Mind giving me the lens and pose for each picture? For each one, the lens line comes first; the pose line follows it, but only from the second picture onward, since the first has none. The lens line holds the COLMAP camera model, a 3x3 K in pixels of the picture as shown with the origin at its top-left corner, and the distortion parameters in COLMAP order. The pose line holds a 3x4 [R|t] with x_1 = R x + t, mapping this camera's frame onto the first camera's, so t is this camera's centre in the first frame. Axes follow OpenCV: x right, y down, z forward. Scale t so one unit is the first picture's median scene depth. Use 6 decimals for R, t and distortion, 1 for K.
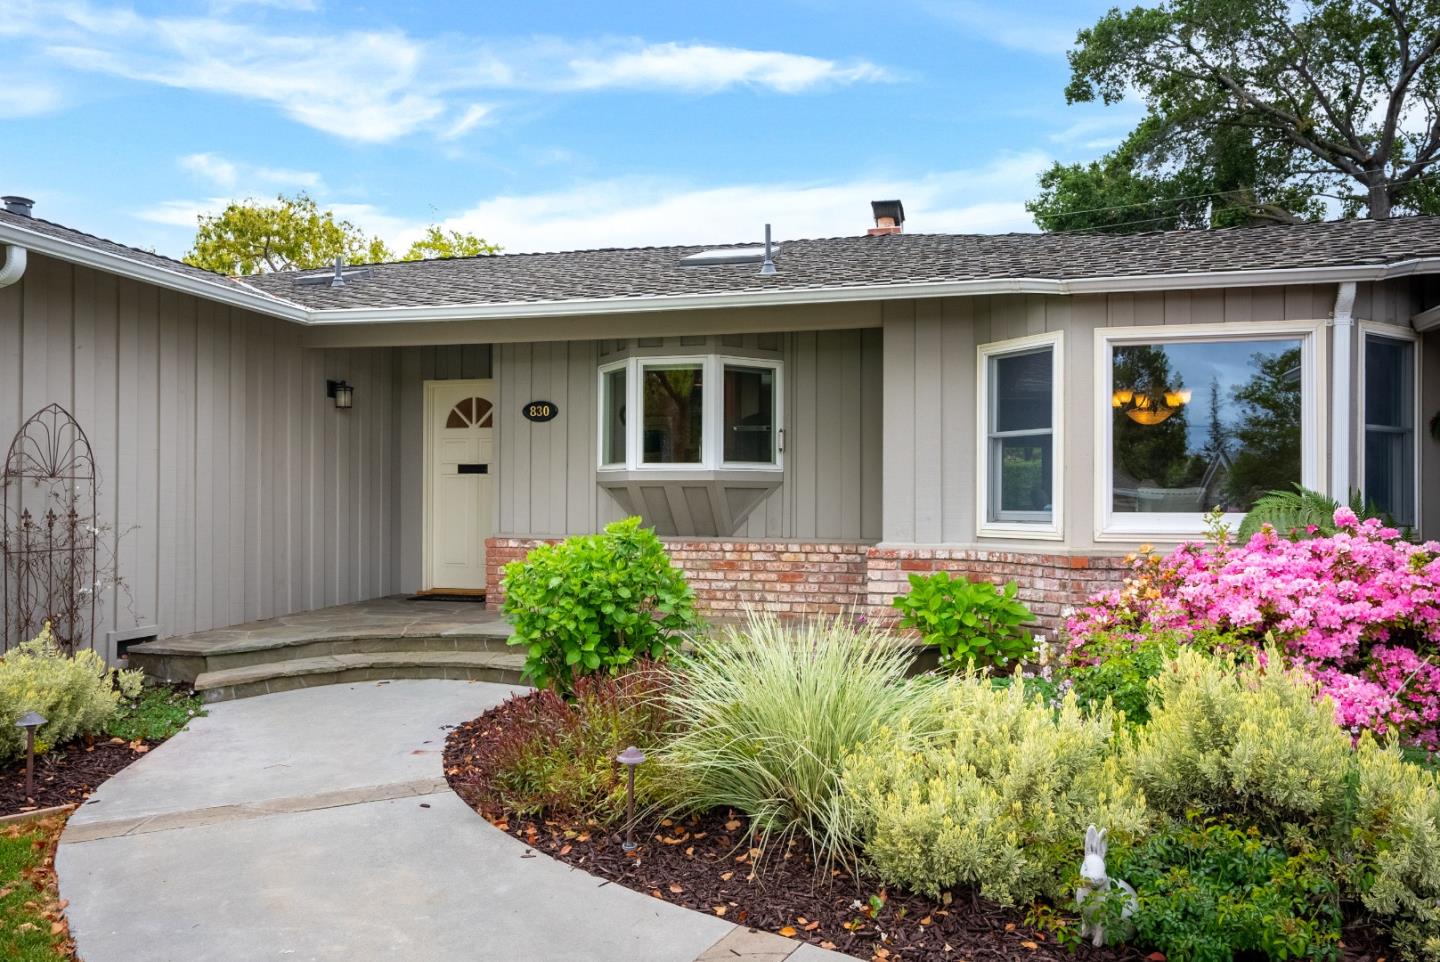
lens RADIAL K [[981.3, 0, 719.5], [0, 981.3, 498.9], [0, 0, 1]] dist [-0.008333, -0.001423]
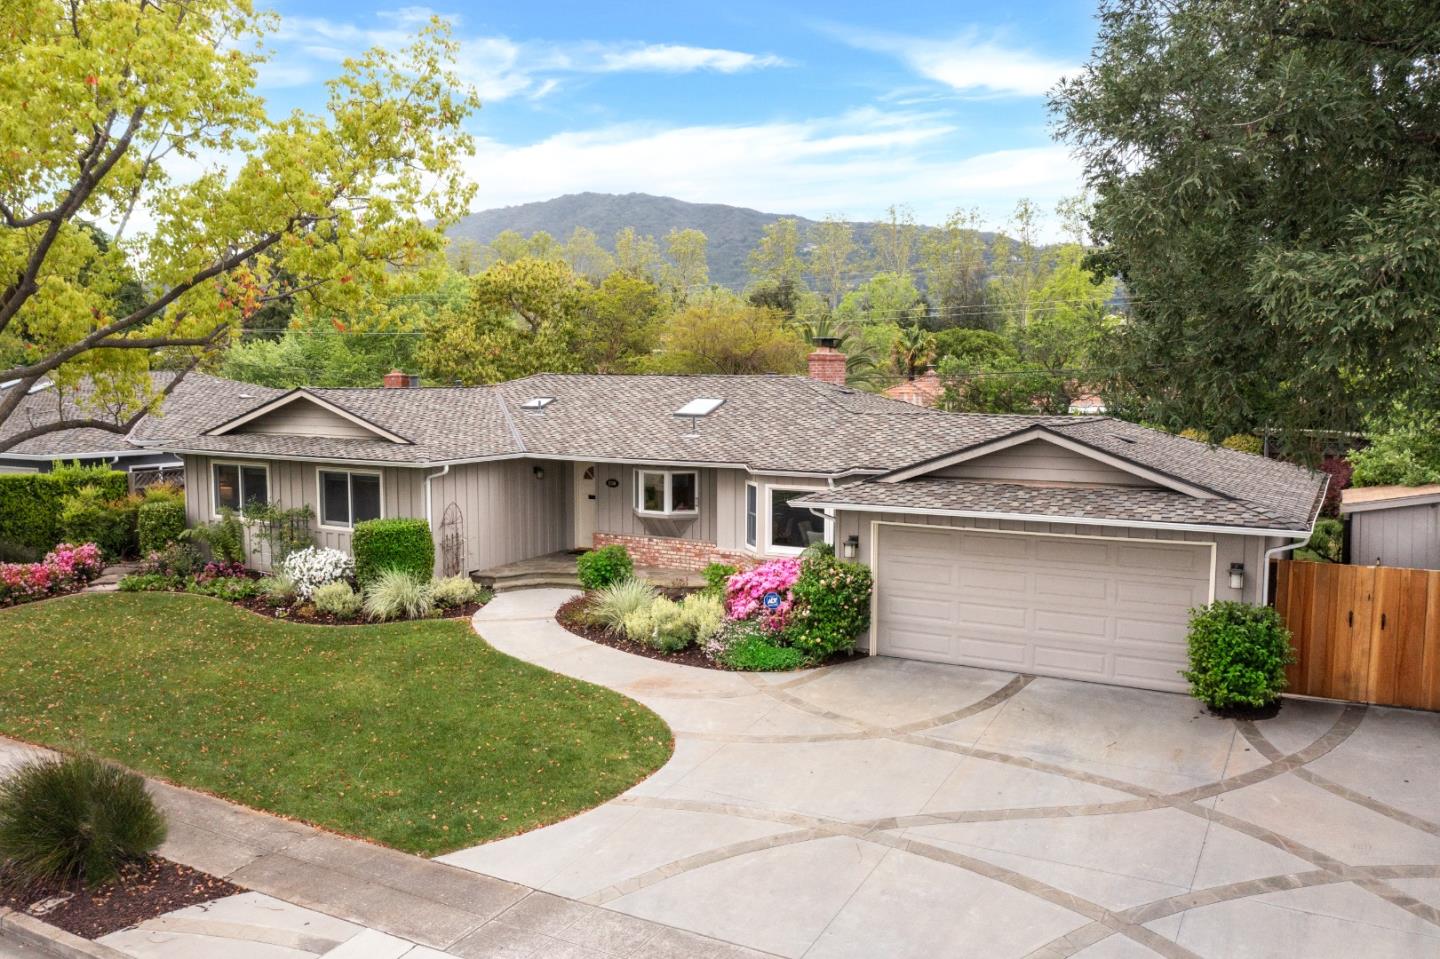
lens RADIAL K [[1170.8, 0, 720.0], [0, 1170.8, 479.5], [0, 0, 1]] dist [-0.035393, -0.009944]
pose [[0.966448, 0.023342, -0.255799, 0.926443], [0.002763, 0.994860, 0.101220, -0.438759], [0.256847, -0.098531, 0.961416, -1.969570]]
